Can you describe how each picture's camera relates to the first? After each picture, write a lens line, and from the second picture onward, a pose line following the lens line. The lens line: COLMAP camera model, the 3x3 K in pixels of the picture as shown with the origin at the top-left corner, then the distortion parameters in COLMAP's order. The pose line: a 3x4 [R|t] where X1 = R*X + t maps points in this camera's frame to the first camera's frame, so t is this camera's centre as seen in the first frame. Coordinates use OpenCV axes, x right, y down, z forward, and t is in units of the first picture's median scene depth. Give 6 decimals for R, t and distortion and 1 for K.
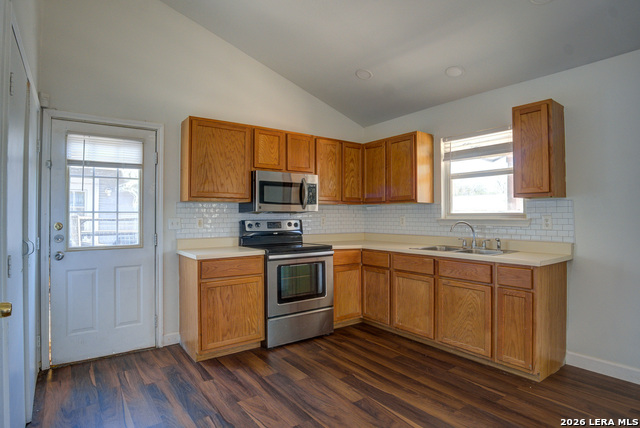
lens RADIAL K [[359.9, 0, 315.1], [0, 359.9, 208.6], [0, 0, 1]] dist [-0.043145, 0.003120]
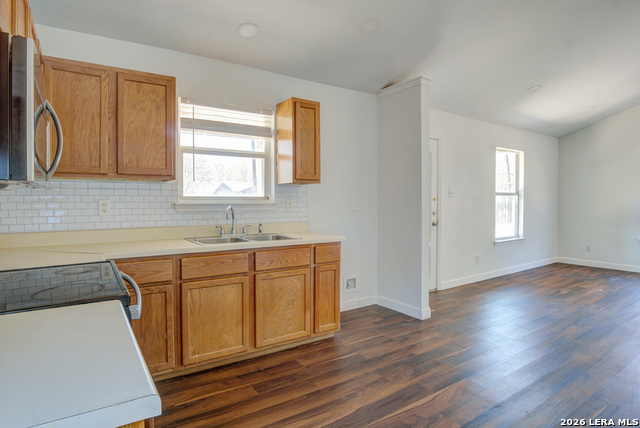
lens RADIAL K [[359.9, 0, 318.3], [0, 359.9, 209.3], [0, 0, 1]] dist [-0.043145, 0.003120]
pose [[0.025303, -0.024620, 0.999377, -0.468247], [-0.019902, 0.999486, 0.025127, 0.018557], [-0.999482, -0.020526, 0.024800, 0.809224]]
